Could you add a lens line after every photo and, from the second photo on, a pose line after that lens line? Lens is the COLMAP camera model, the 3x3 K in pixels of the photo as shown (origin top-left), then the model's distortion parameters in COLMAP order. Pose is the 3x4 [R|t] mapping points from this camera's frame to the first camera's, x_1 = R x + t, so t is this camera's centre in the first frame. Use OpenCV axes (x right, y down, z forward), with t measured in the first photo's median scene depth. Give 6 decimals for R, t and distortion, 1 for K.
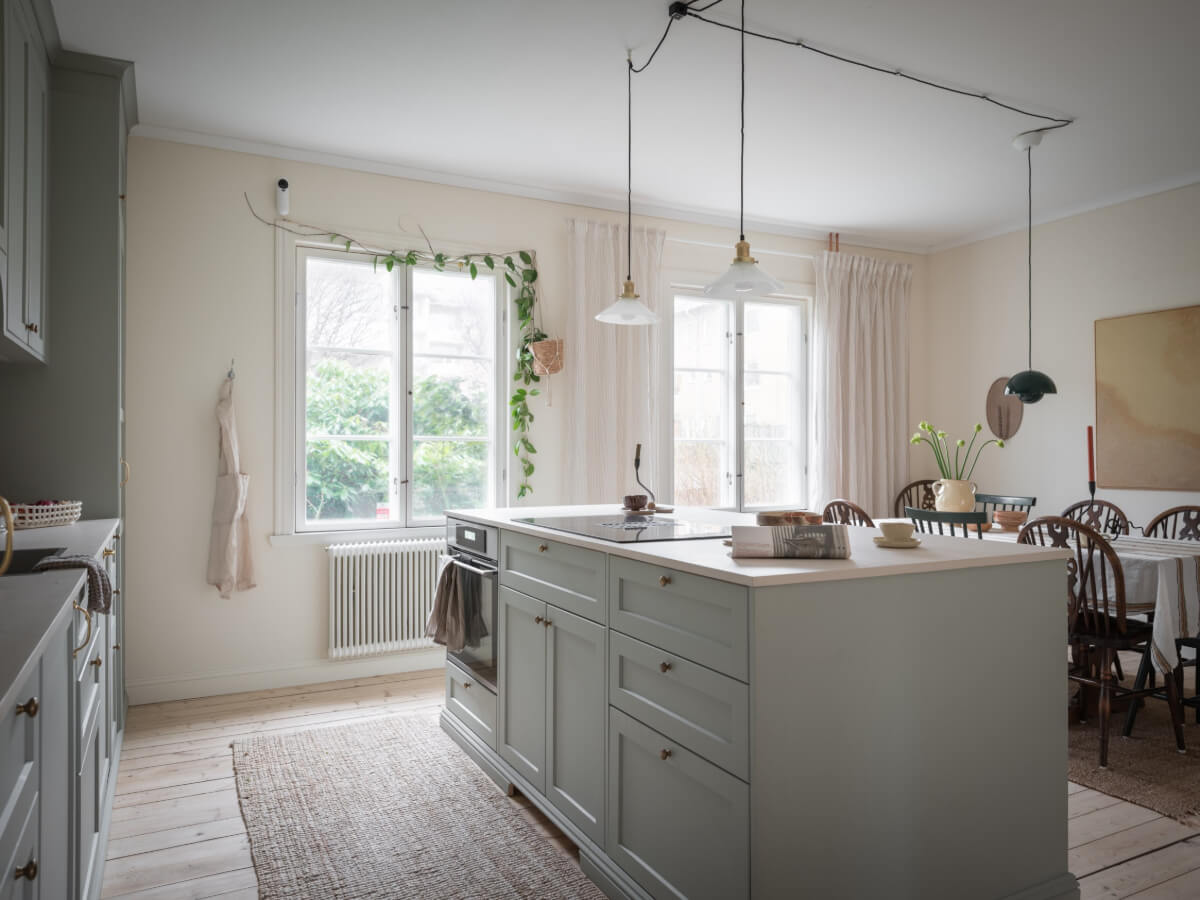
lens RADIAL K [[825.7, 0, 591.3], [0, 825.7, 444.9], [0, 0, 1]] dist [0.038938, -0.053941]
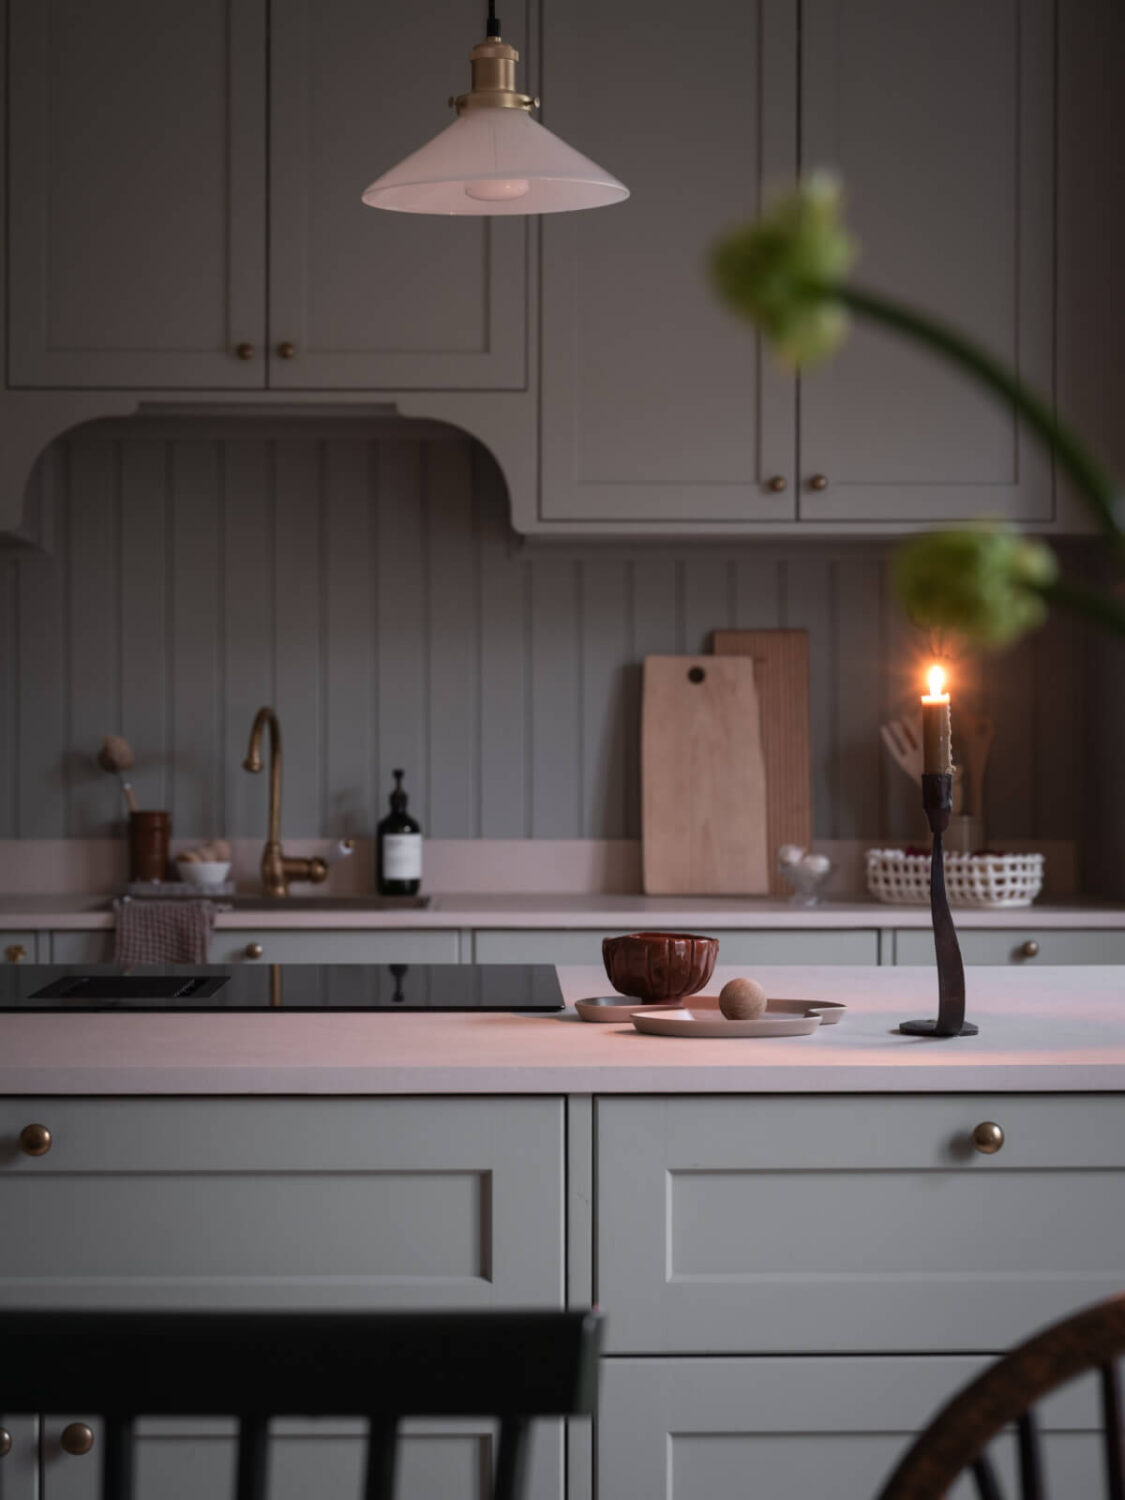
lens RADIAL K [[3236.7, 0, 626.1], [0, 3236.7, 748.3], [0, 0, 1]] dist [0.028255, -0.055191]
pose [[-0.433797, -0.000333, -0.901011, 0.810981], [0.006272, 0.999975, -0.003389, 0.014744], [0.900989, -0.007121, -0.433784, 1.309232]]
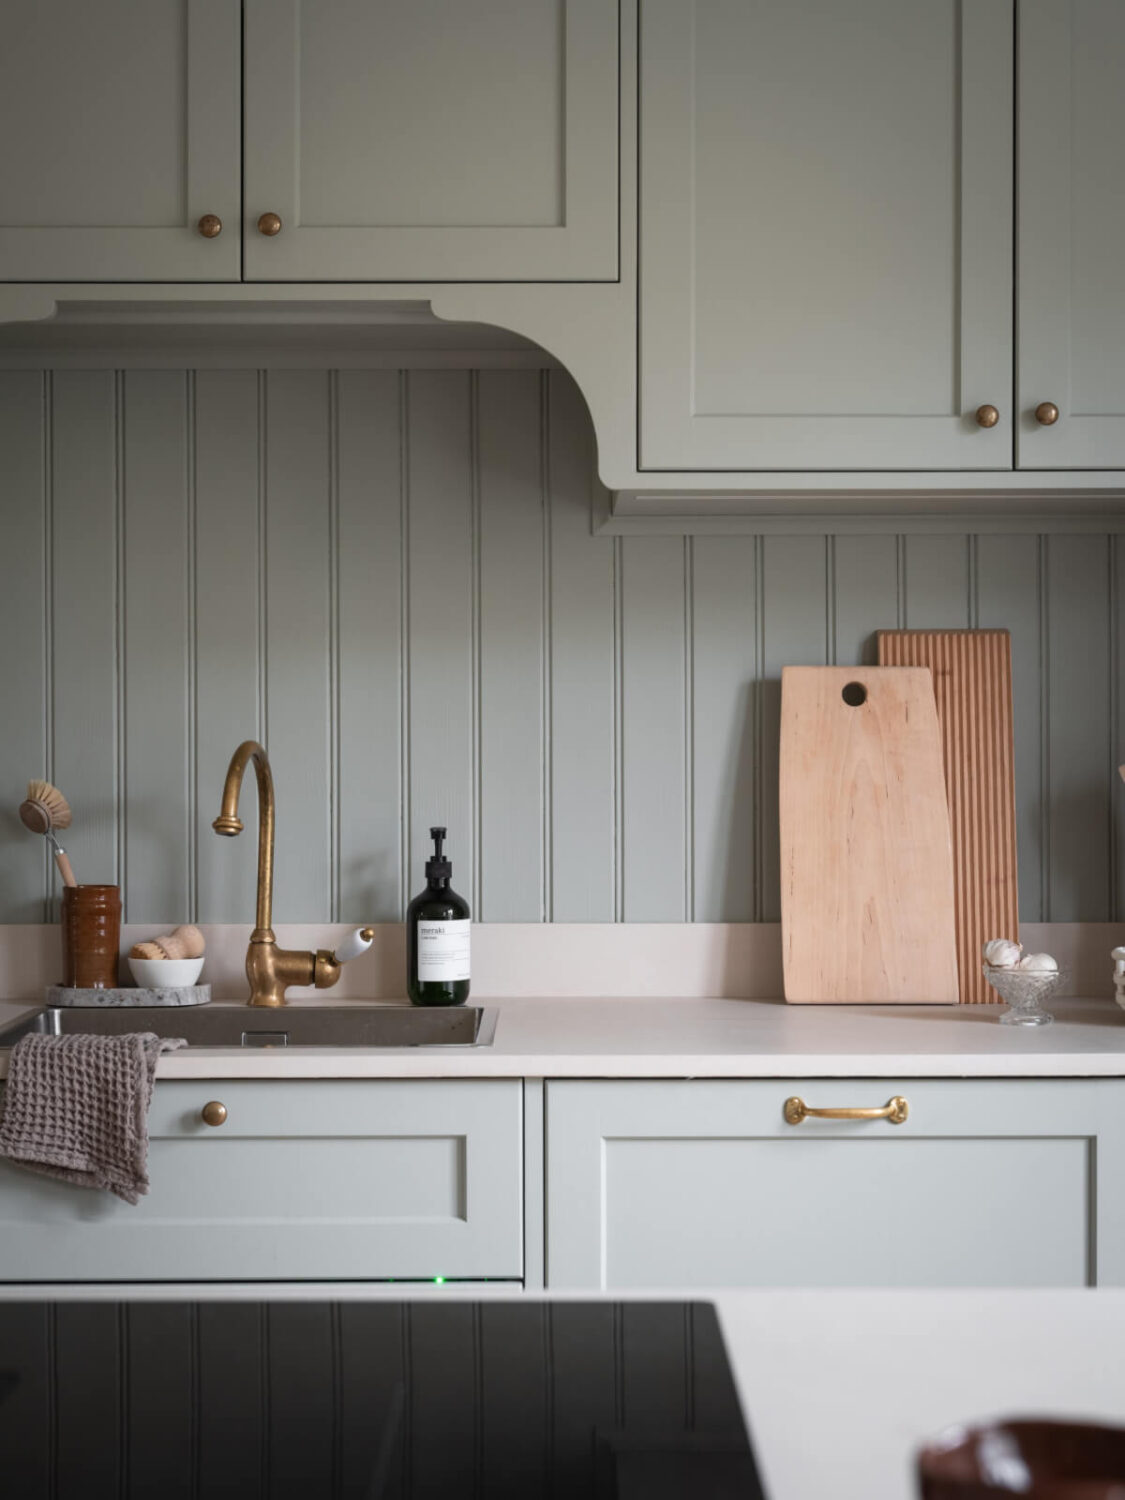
lens RADIAL K [[2796.6, 0, 652.2], [0, 2796.6, 750.3], [0, 0, 1]] dist [-0.031405, 0.082020]
pose [[-0.440248, 0.002427, -0.897873, 0.300144], [0.008725, 0.999961, -0.001575, -0.004802], [0.897834, -0.008527, -0.440252, 1.032027]]
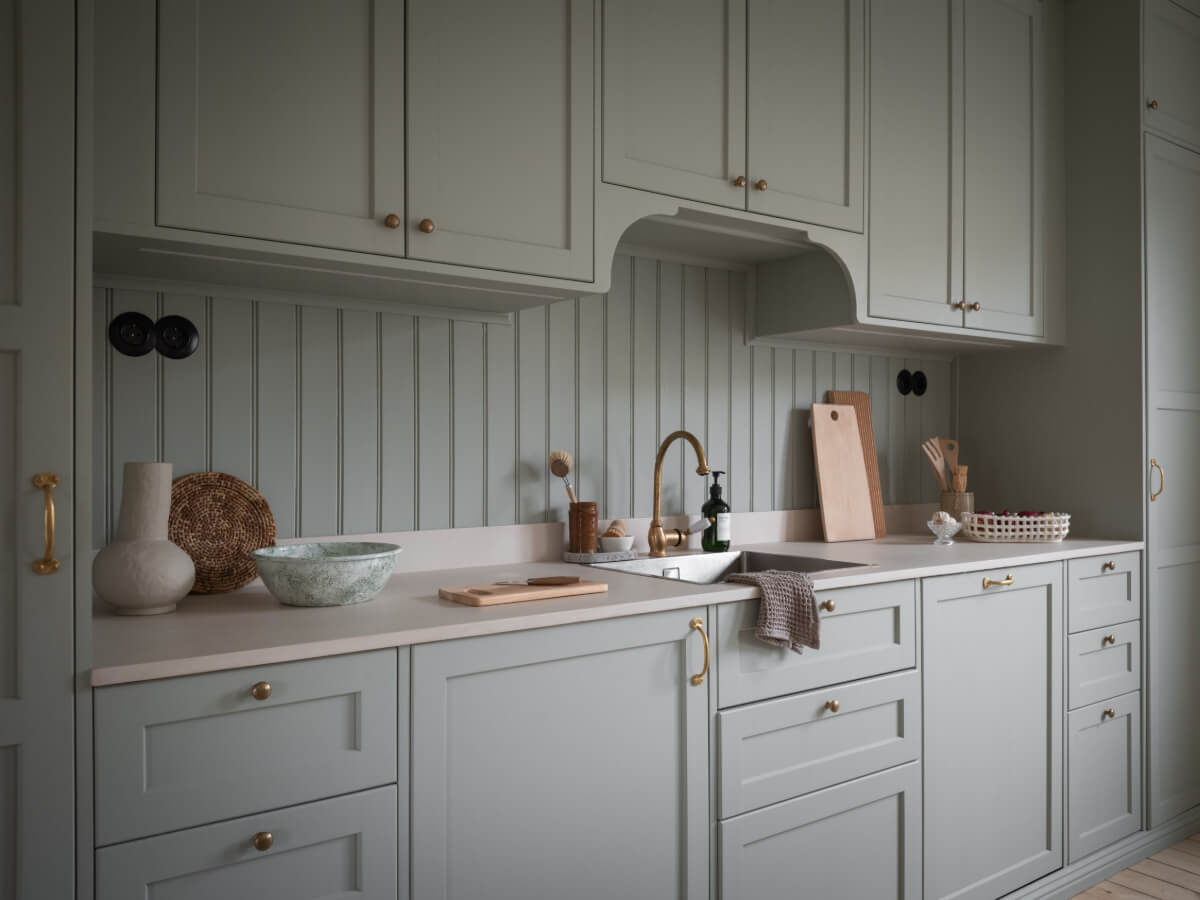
lens RADIAL K [[962.1, 0, 615.9], [0, 962.1, 452.0], [0, 0, 1]] dist [0.080453, -0.170778]
pose [[0.162649, 0.000158, -0.986684, 0.188302], [0.009436, 0.999954, 0.001716, 0.002534], [0.986639, -0.009589, 0.162640, 0.366734]]
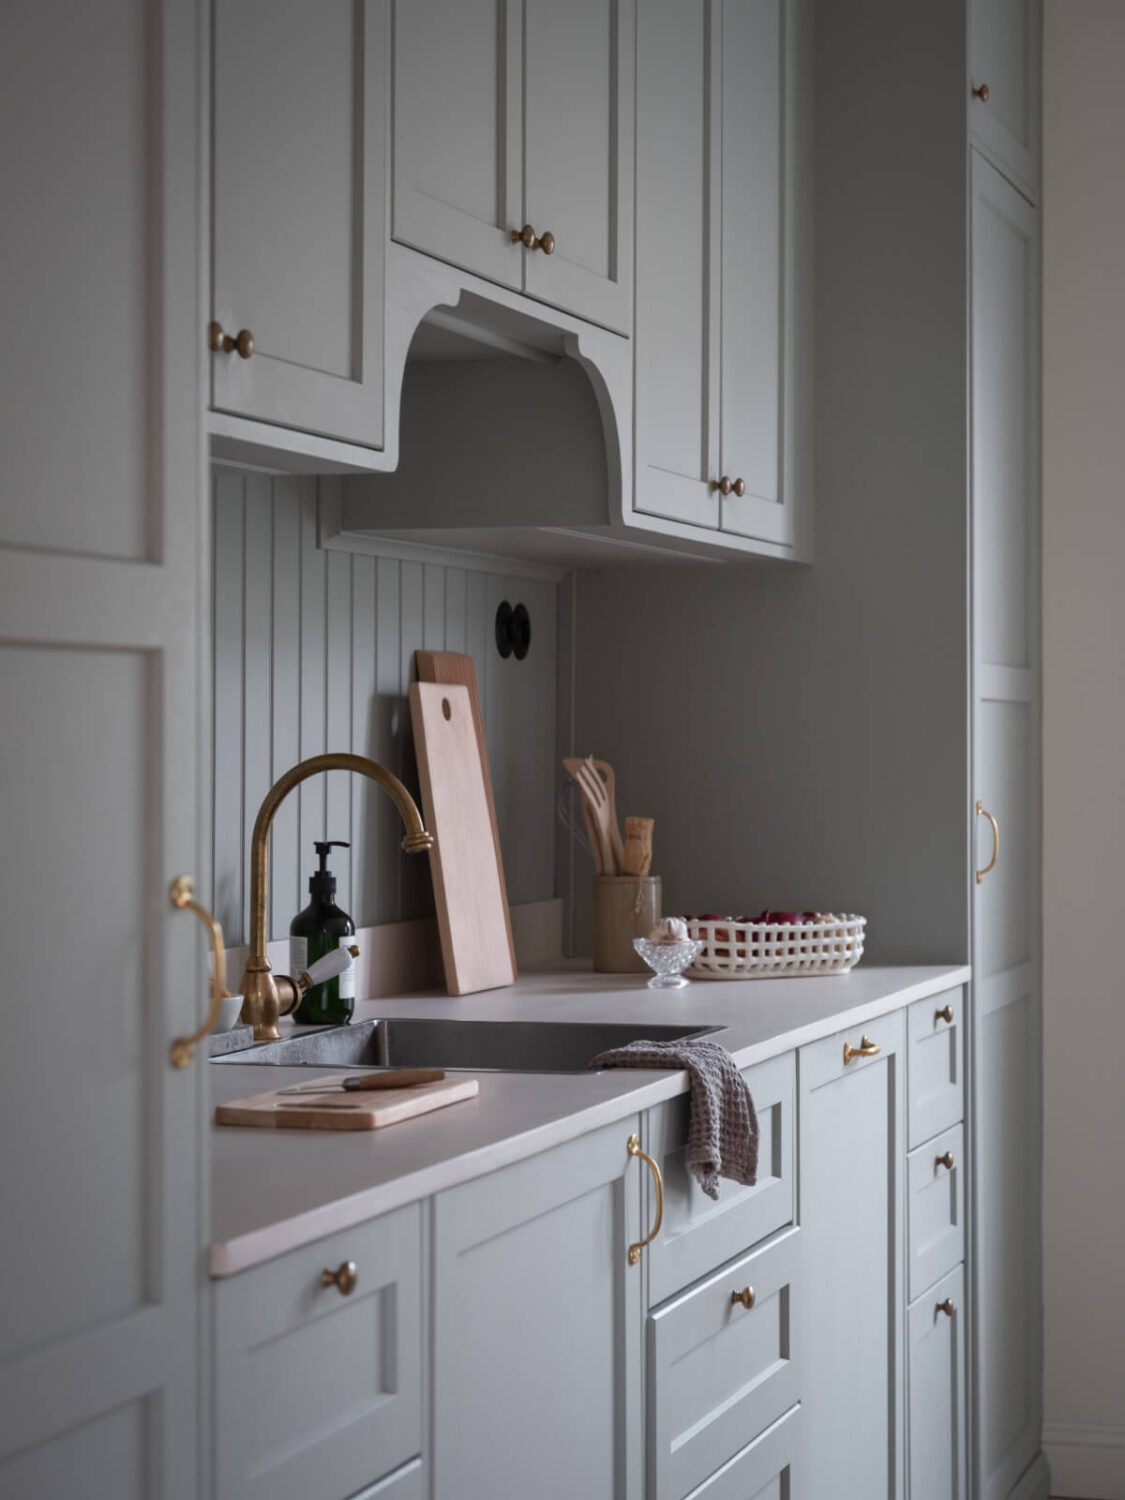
lens RADIAL K [[3236.7, 0, 626.1], [0, 3236.7, 748.3], [0, 0, 1]] dist [0.028255, -0.055191]
pose [[0.723830, 0.001594, -0.689976, 0.293357], [0.005329, 0.999955, 0.007900, -0.019399], [0.689958, -0.009395, 0.723789, -0.139833]]
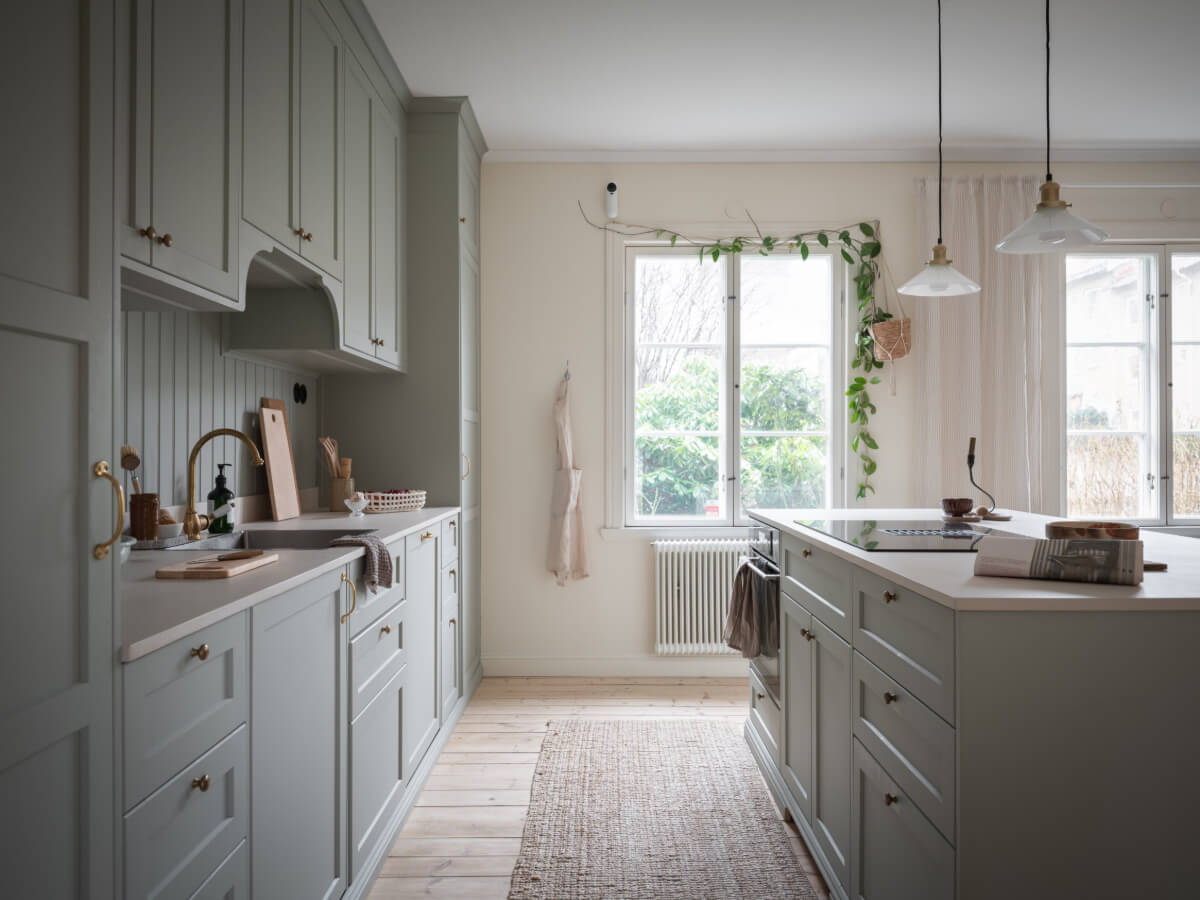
lens RADIAL K [[872.8, 0, 597.4], [0, 872.8, 445.2], [0, 0, 1]] dist [0.071031, -0.132593]
pose [[0.887482, -0.003532, -0.460829, 0.131126], [0.005365, 0.999982, 0.002669, 0.002360], [0.460811, -0.004841, 0.887485, 0.032030]]
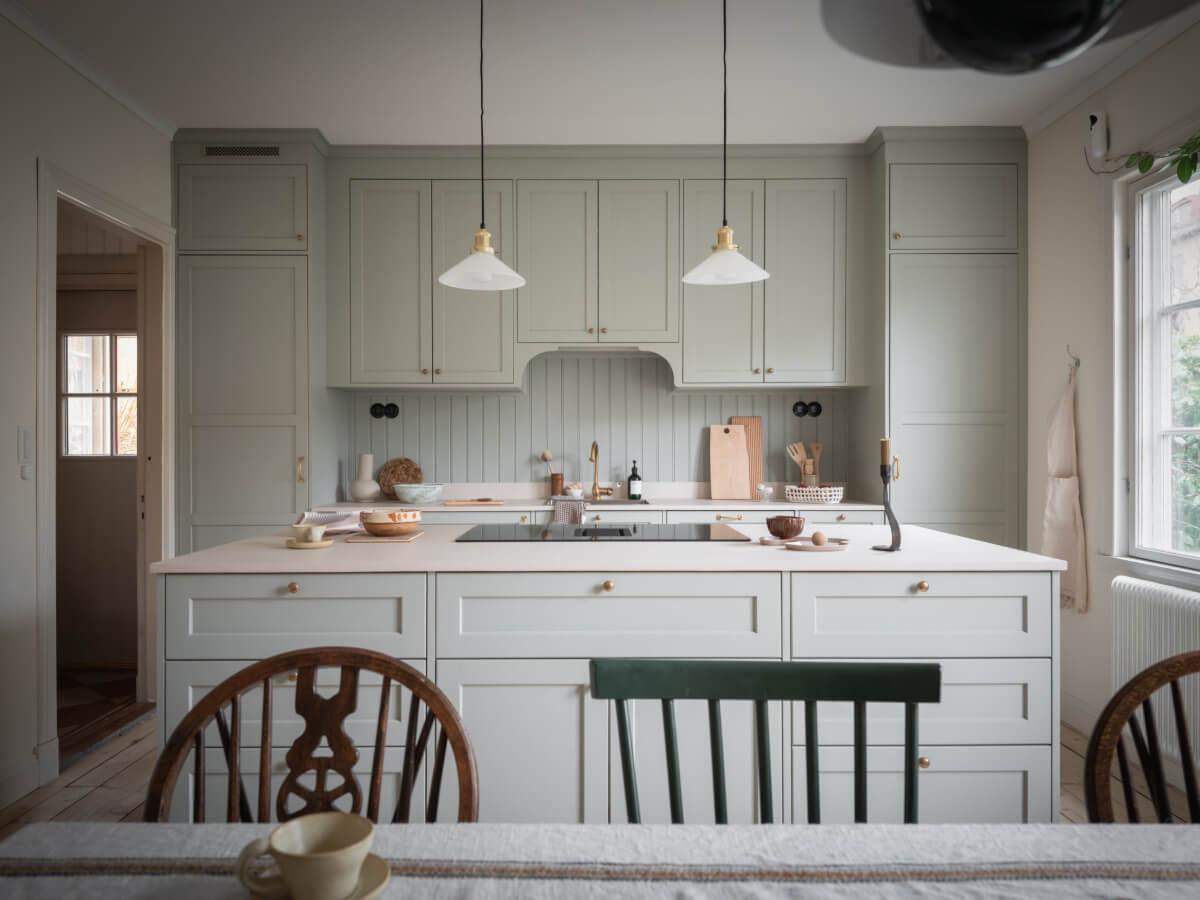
lens RADIAL K [[962.1, 0, 615.9], [0, 962.1, 452.0], [0, 0, 1]] dist [0.080453, -0.170778]
pose [[-0.445232, 0.001681, -0.895414, 0.802129], [0.008241, 0.999964, -0.002220, 0.009128], [0.895377, -0.008367, -0.445230, 1.176406]]
